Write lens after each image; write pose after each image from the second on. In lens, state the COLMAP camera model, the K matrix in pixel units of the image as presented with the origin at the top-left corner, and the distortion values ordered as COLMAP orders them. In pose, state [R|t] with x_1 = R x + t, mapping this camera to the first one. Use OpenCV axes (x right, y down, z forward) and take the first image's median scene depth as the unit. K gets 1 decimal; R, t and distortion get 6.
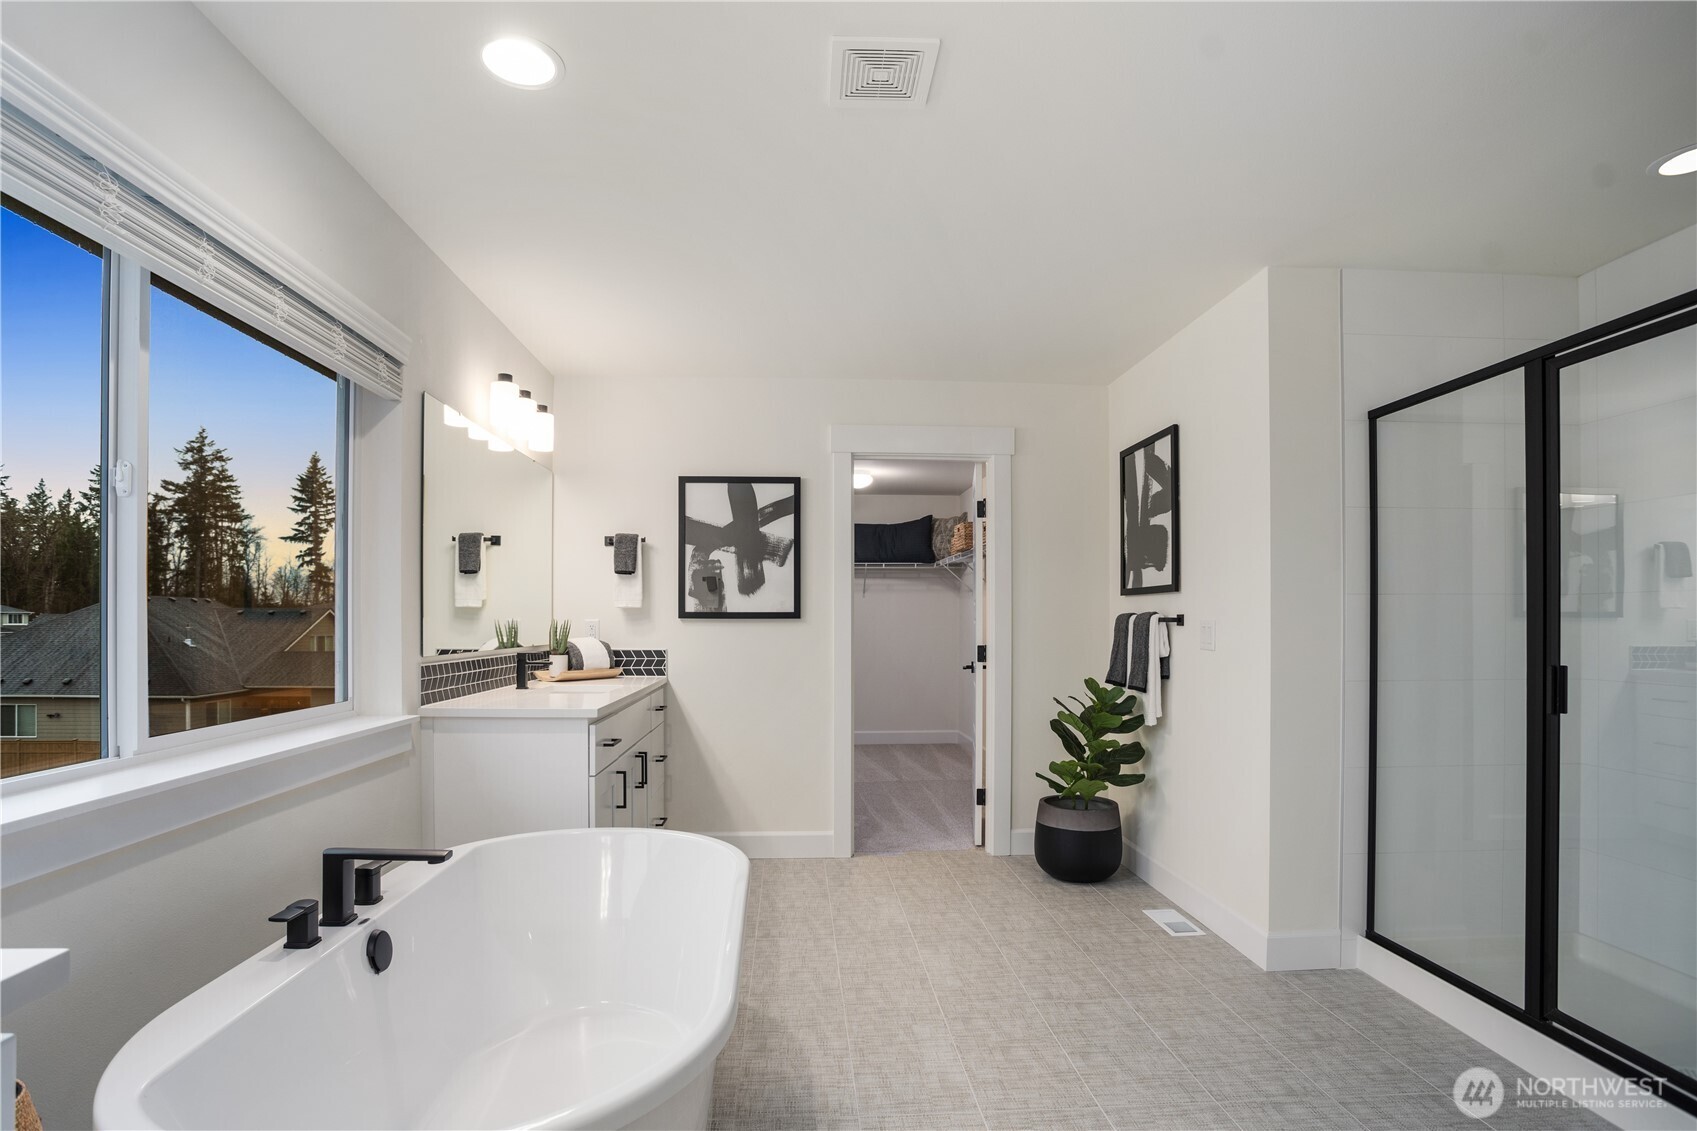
lens RADIAL K [[847.2, 0, 825.5], [0, 847.2, 620.9], [0, 0, 1]] dist [-0.088018, 0.042513]
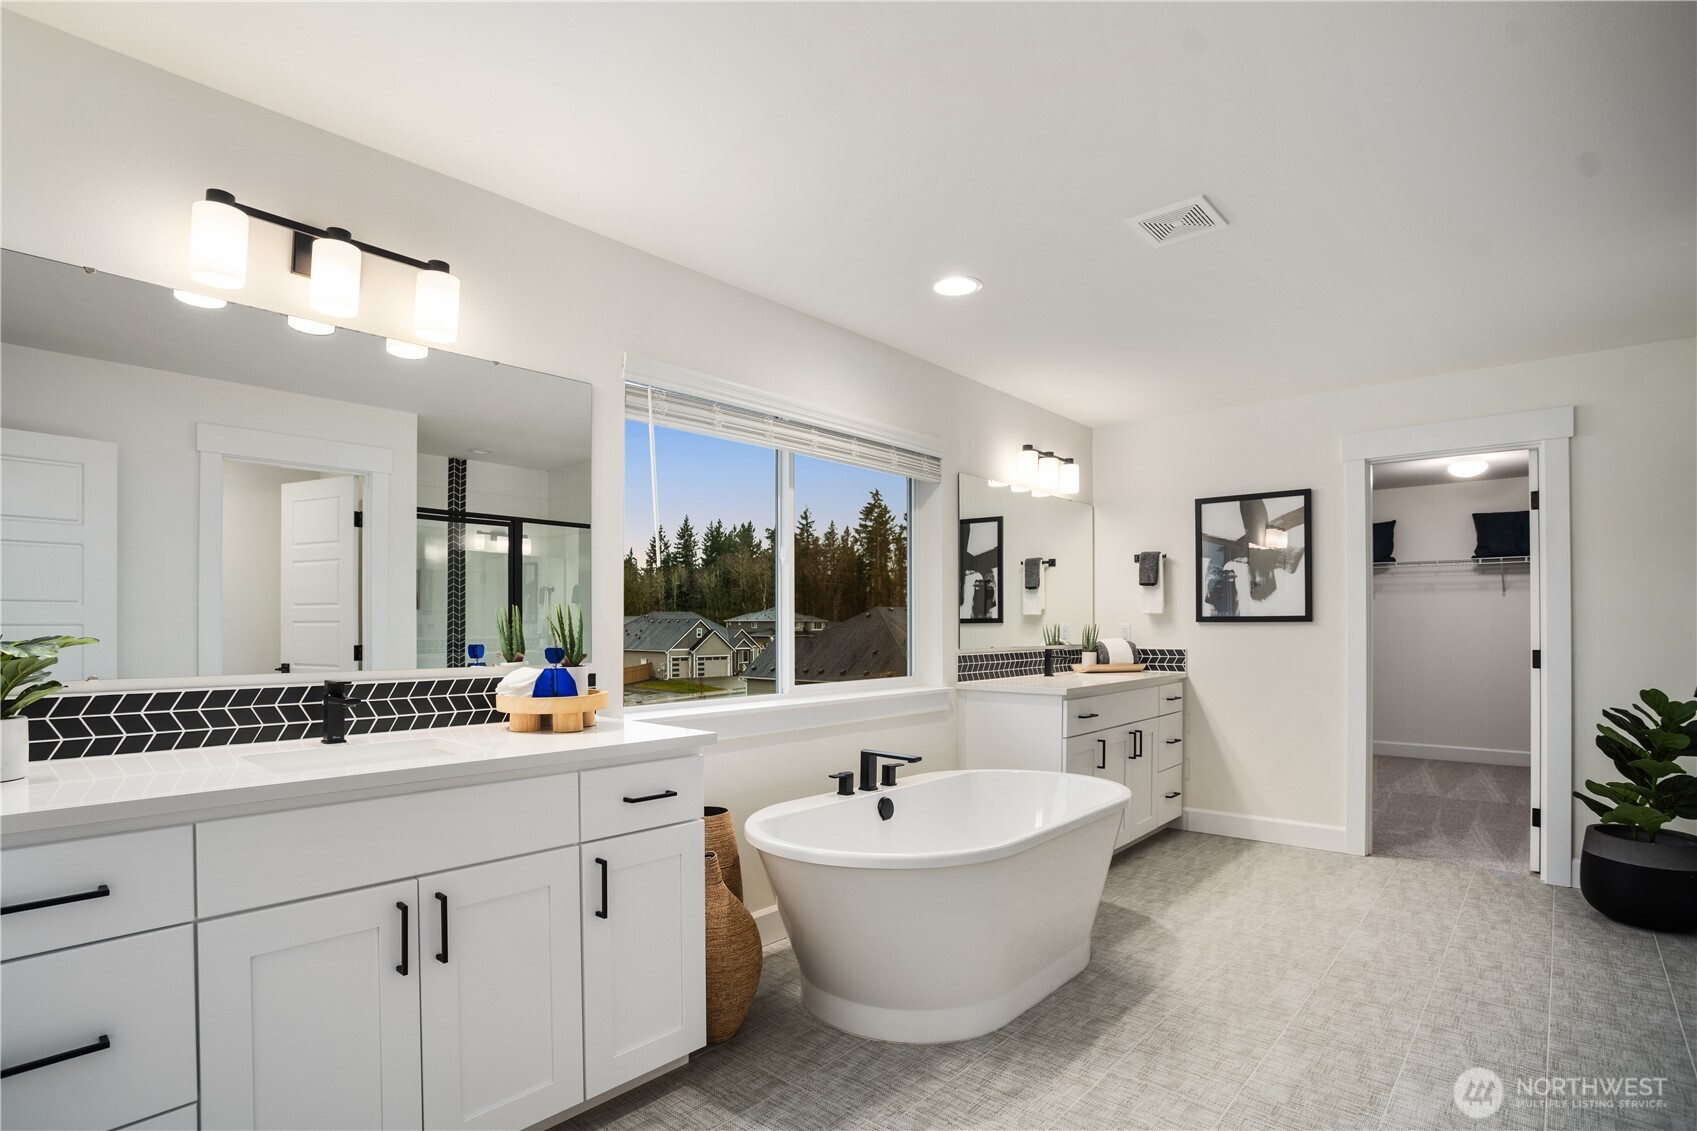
lens RADIAL K [[847.2, 0, 825.5], [0, 847.2, 620.9], [0, 0, 1]] dist [-0.088018, 0.042513]
pose [[0.710242, -0.007343, -0.703920, 0.272526], [0.003557, 0.999970, -0.006843, 0.001078], [0.703949, 0.002356, 0.710247, -0.167038]]
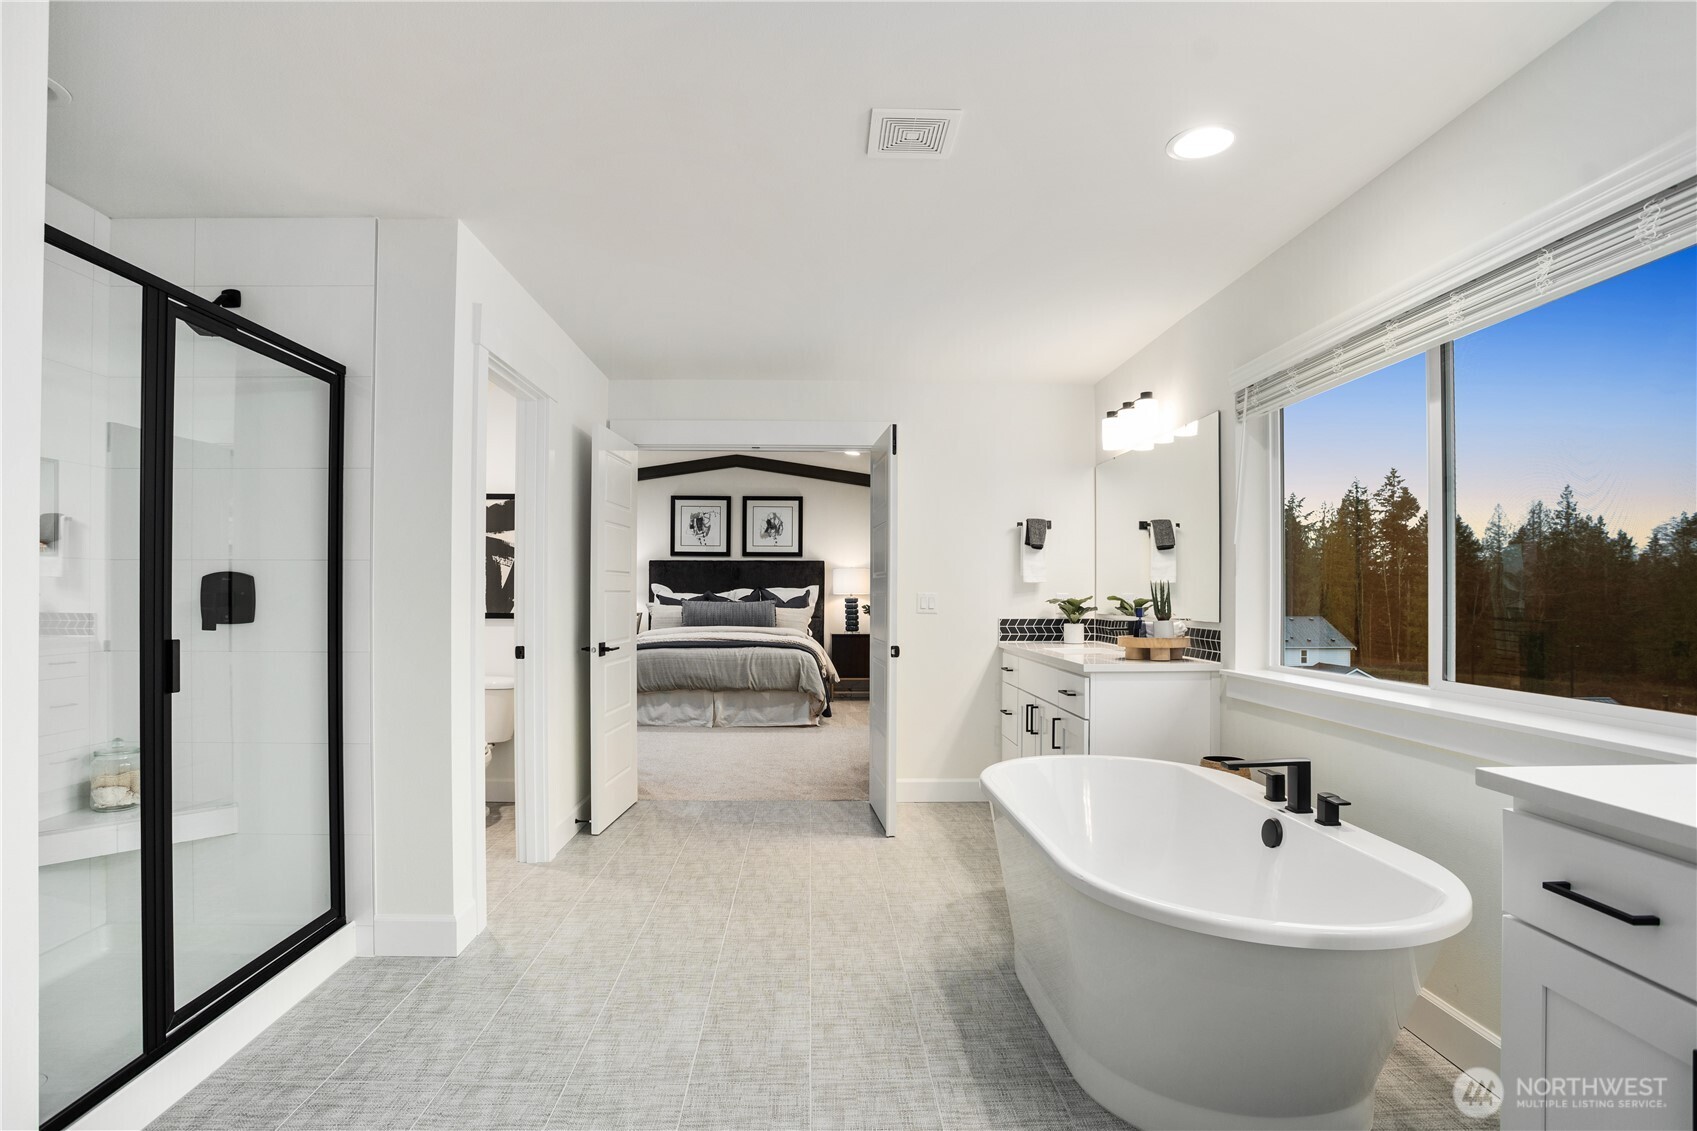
lens RADIAL K [[831.8, 0, 825.4], [0, 831.8, 589.0], [0, 0, 1]] dist [-0.090904, 0.052217]
pose [[-0.999599, -0.002068, 0.028256, 0.069999], [-0.002334, 0.999953, -0.009410, 0.001568], [-0.028235, -0.009473, -0.999556, 0.972587]]
